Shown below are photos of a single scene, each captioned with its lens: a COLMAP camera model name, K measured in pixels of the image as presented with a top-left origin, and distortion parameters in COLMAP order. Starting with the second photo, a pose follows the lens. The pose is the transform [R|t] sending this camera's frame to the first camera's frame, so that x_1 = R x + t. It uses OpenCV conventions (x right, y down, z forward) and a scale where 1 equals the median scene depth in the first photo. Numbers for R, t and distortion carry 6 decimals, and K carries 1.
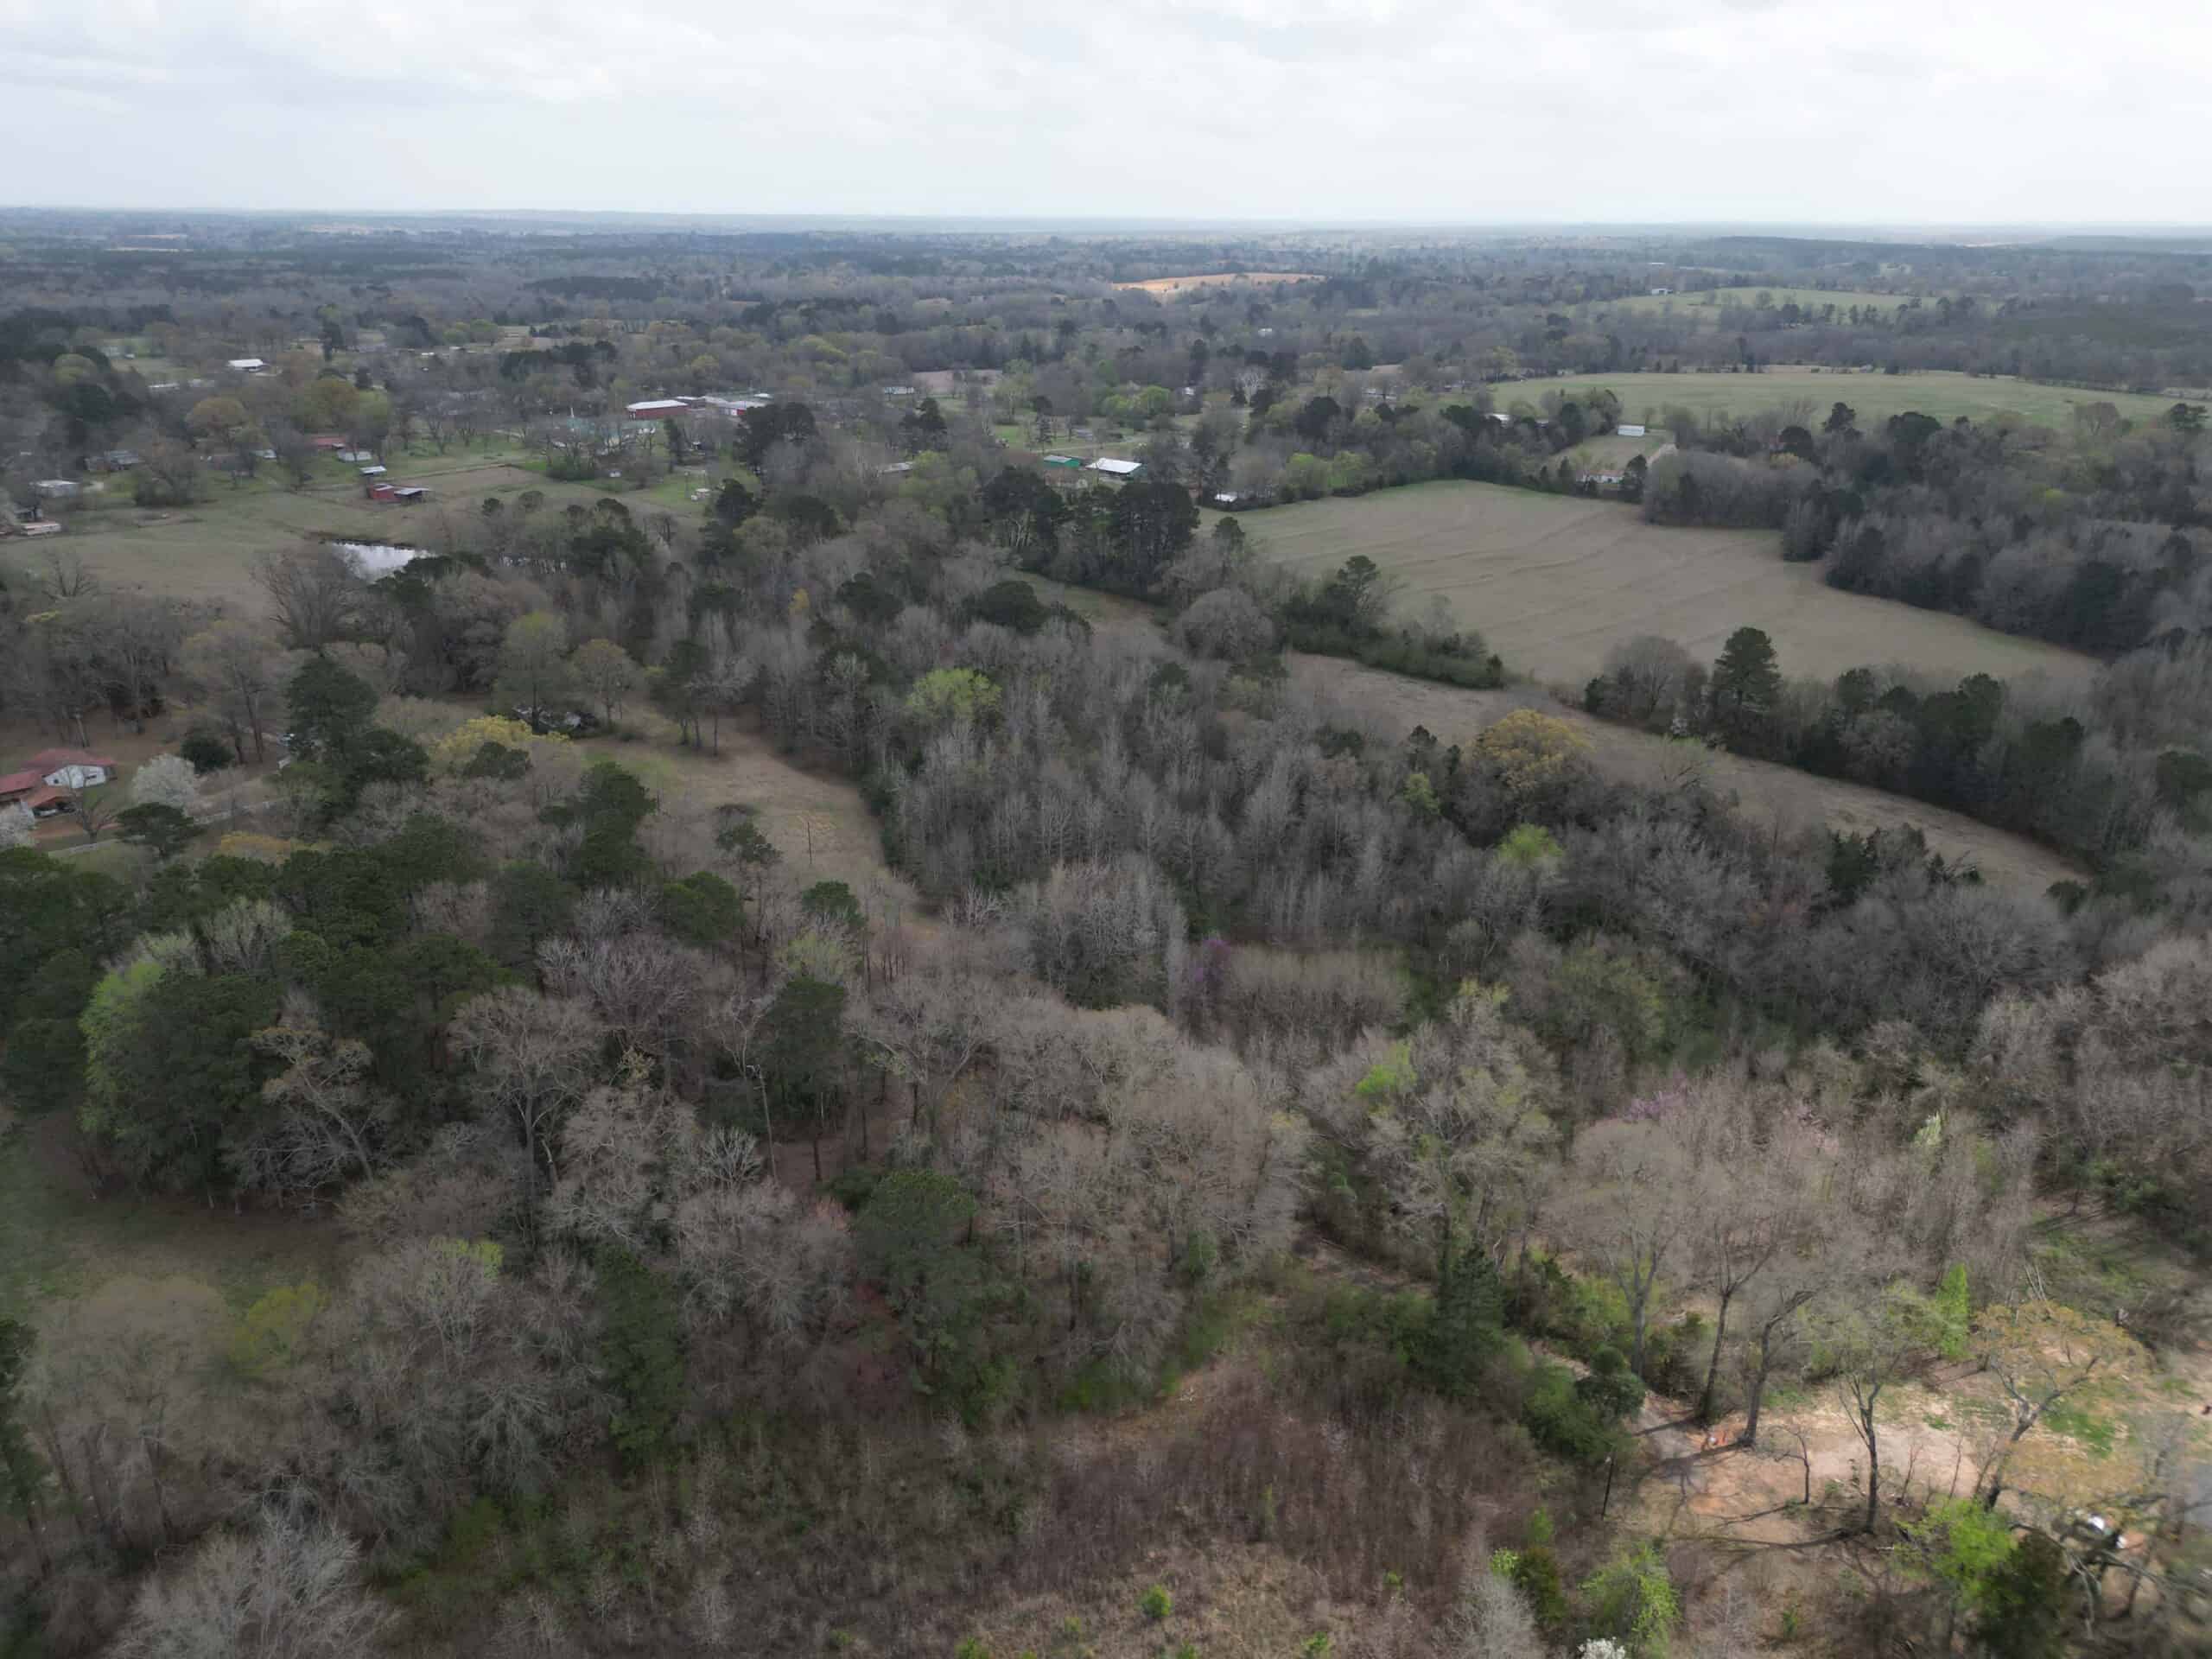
lens RADIAL K [[1584.6, 0, 1112.5], [0, 1584.6, 829.8], [0, 0, 1]] dist [0.068104, -0.059166]
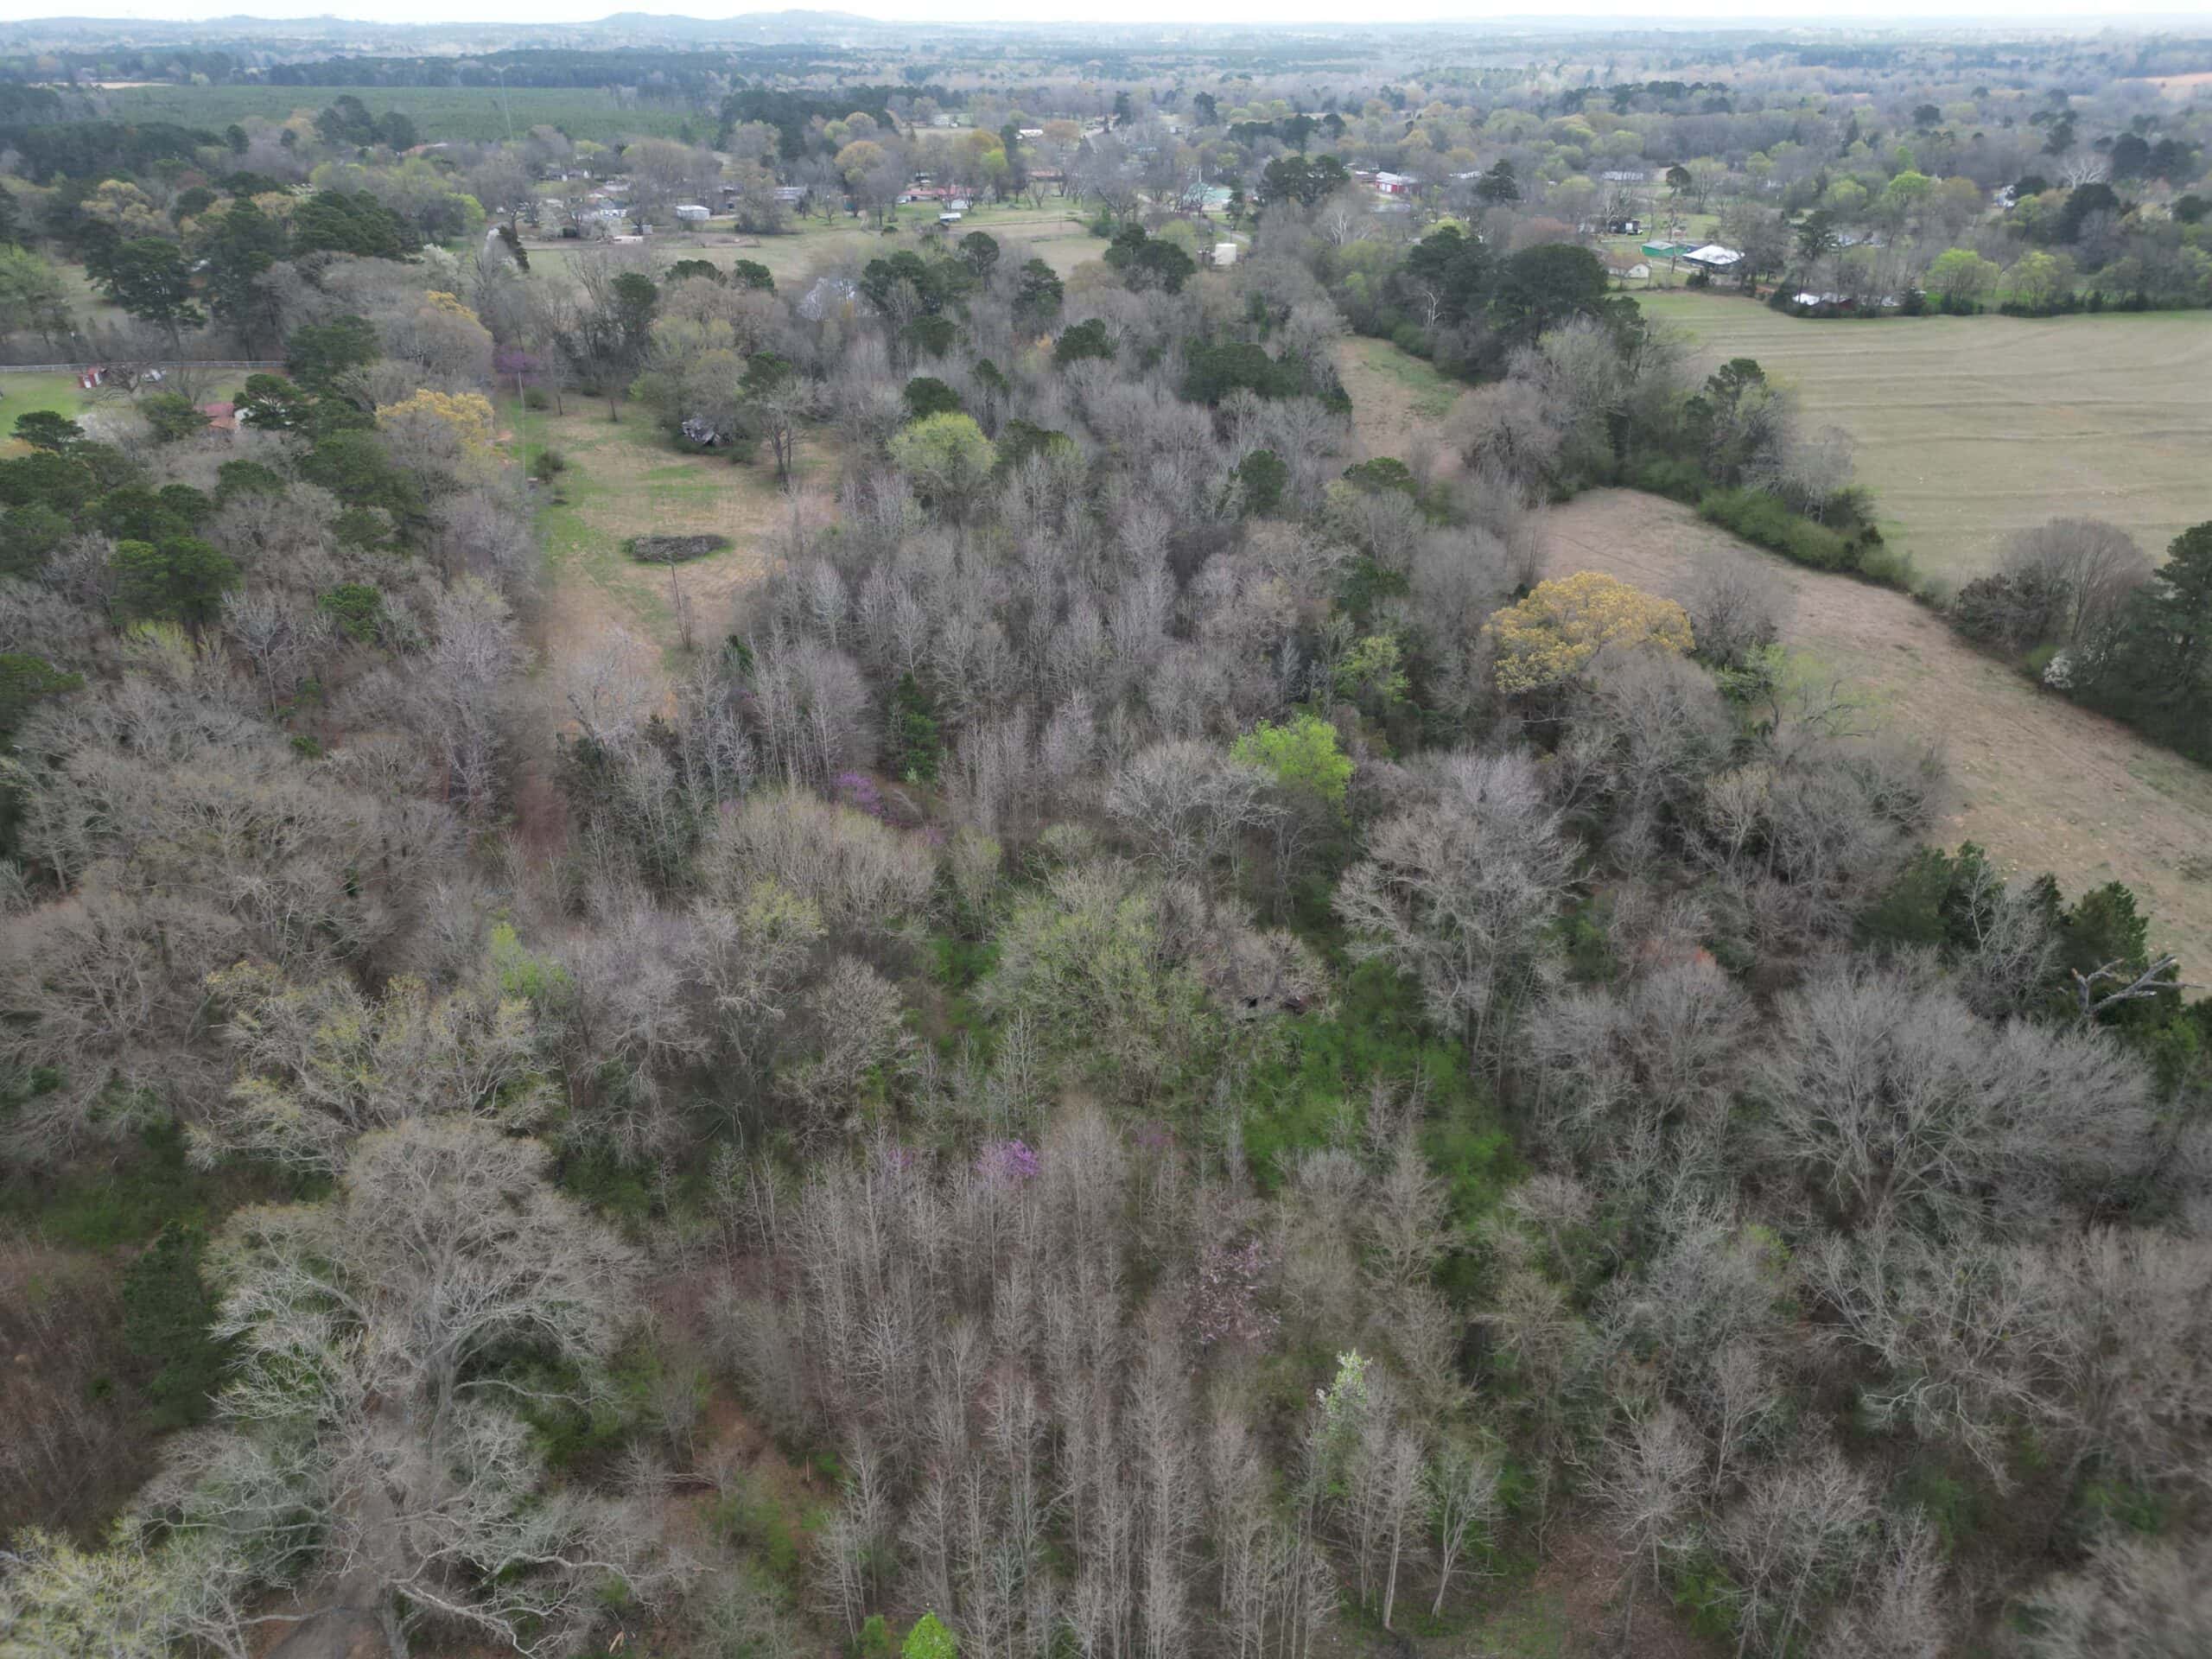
lens RADIAL K [[1584.6, 0, 1112.5], [0, 1584.6, 829.8], [0, 0, 1]] dist [0.068104, -0.059166]
pose [[0.842223, 0.238600, -0.483456, 0.317849], [-0.190840, 0.970617, 0.146568, -0.024834], [0.504222, -0.031180, 0.863011, 0.264392]]
